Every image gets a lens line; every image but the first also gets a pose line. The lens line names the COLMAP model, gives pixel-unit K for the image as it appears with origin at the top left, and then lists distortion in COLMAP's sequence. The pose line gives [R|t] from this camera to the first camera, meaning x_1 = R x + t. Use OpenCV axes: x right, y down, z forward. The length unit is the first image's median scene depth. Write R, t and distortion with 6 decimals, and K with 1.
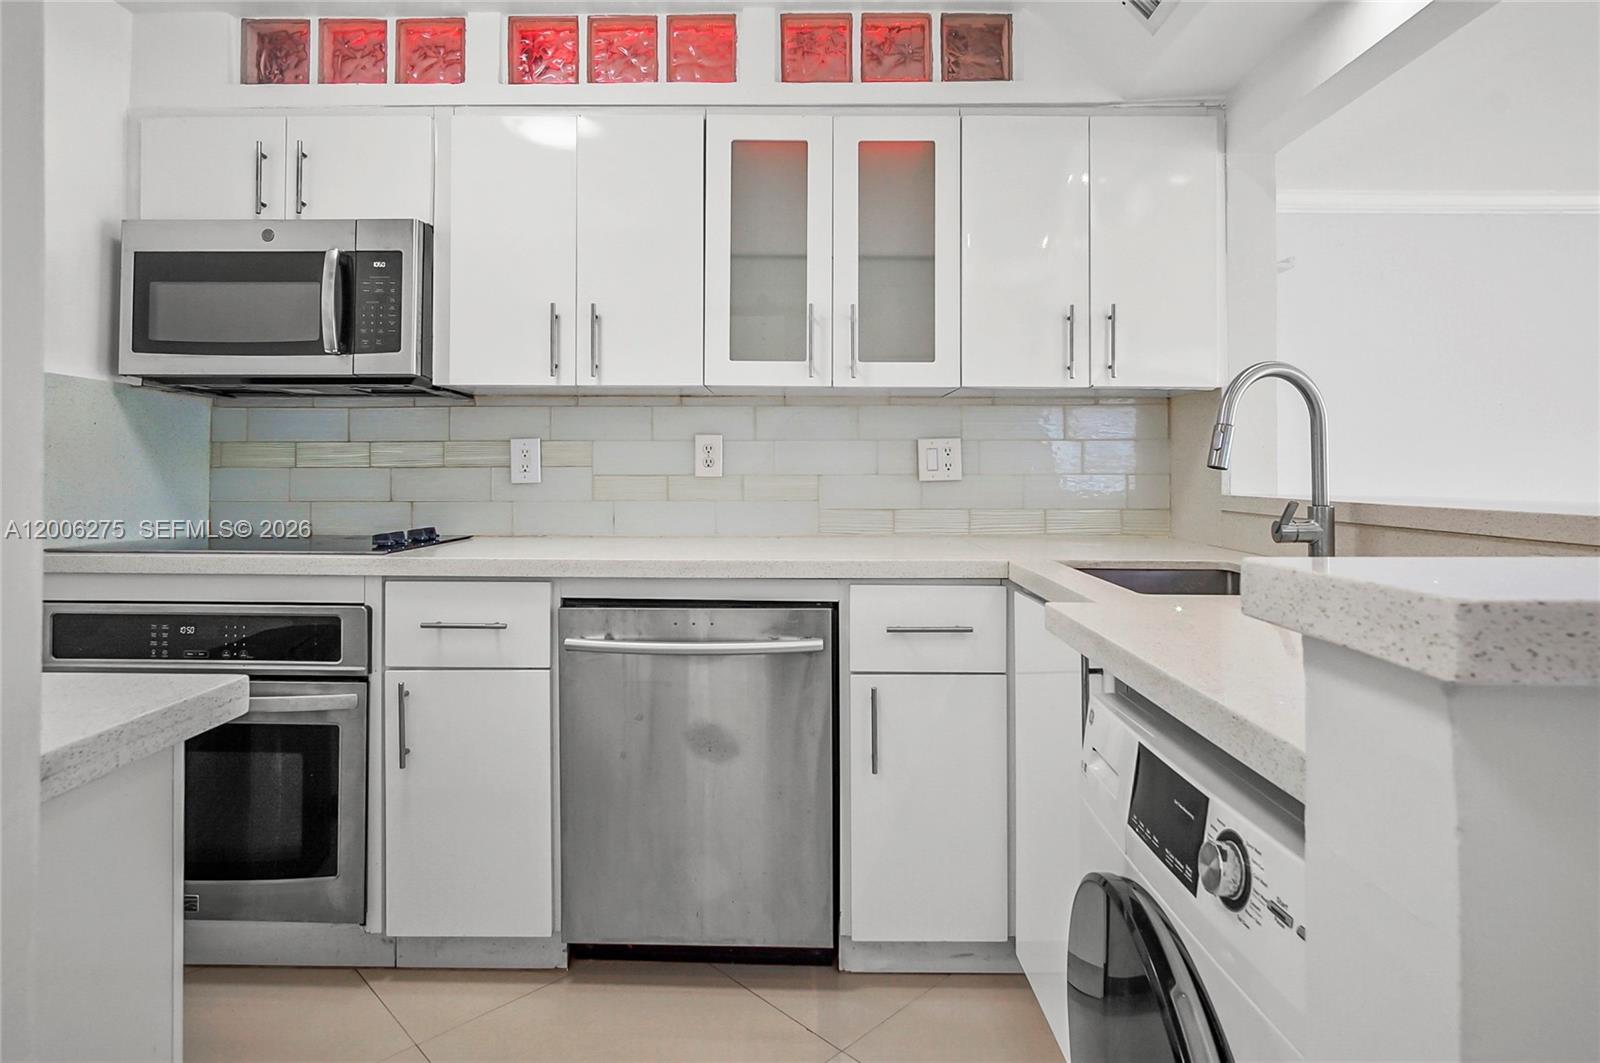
lens RADIAL K [[867.3, 0, 783.2], [0, 867.3, 461.1], [0, 0, 1]] dist [-0.011675, 0.007284]
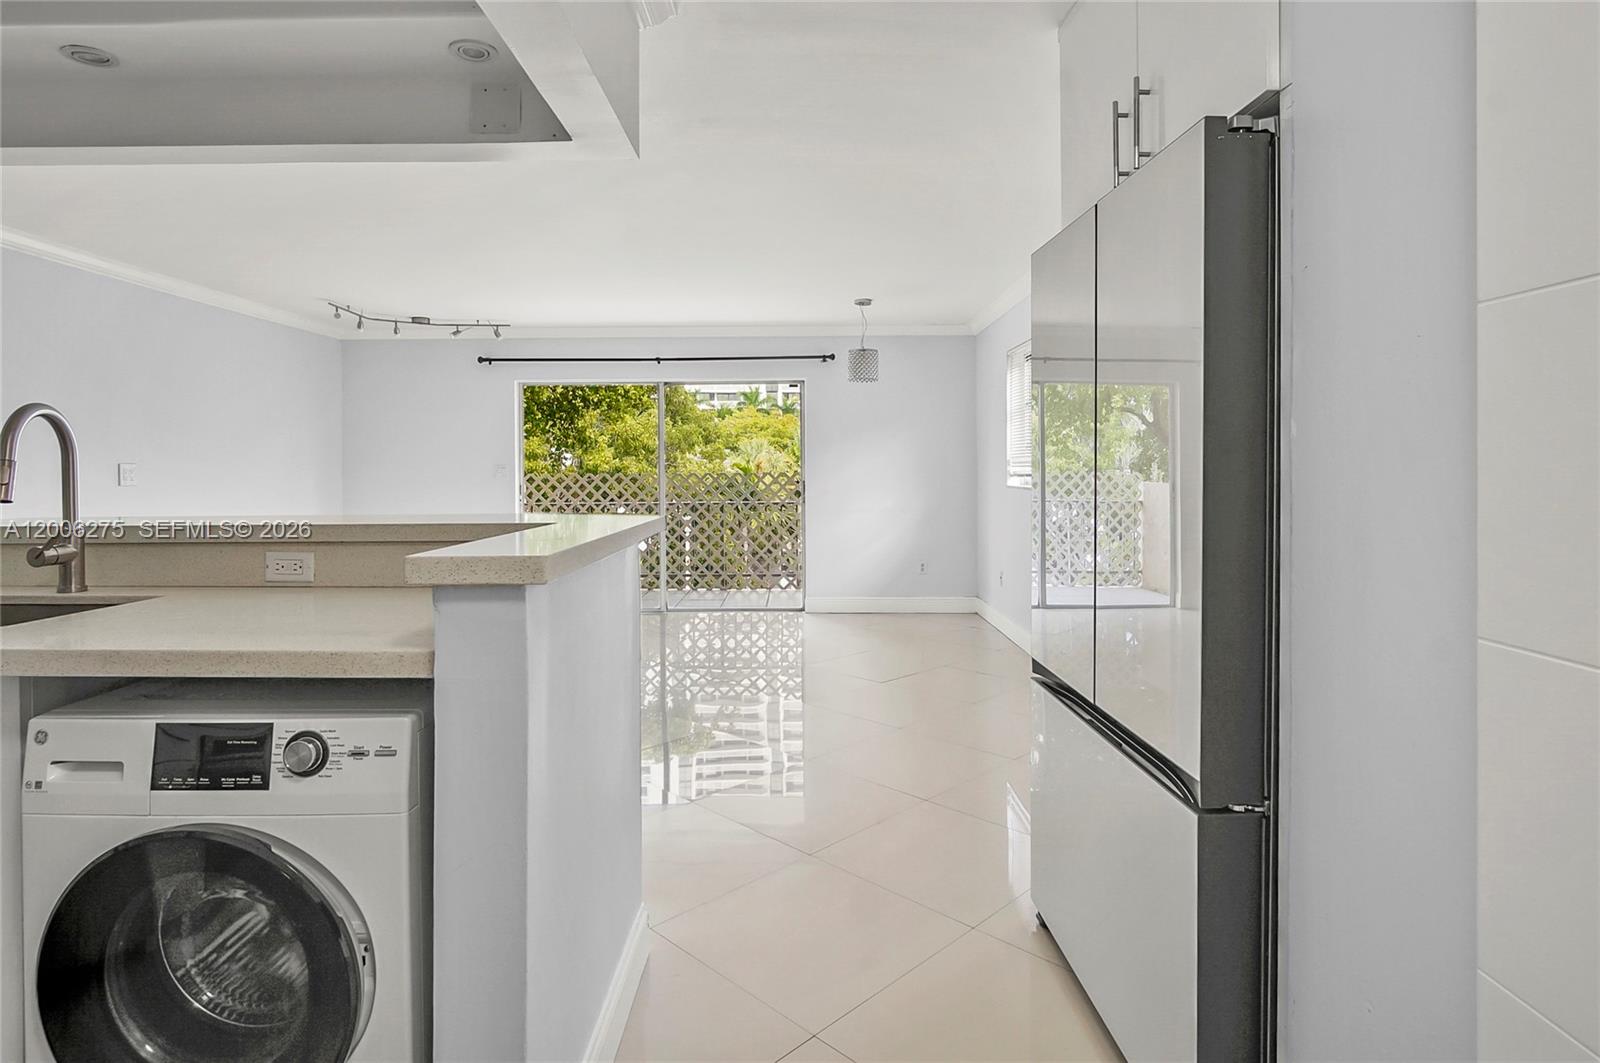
lens RADIAL K [[867.3, 0, 806.3], [0, 867.3, 481.6], [0, 0, 1]] dist [-0.011675, 0.007284]
pose [[-0.012259, -0.013294, 0.999836, -0.408771], [-0.005310, 0.999898, 0.013229, -0.025876], [-0.999911, -0.005147, -0.012328, 0.025827]]
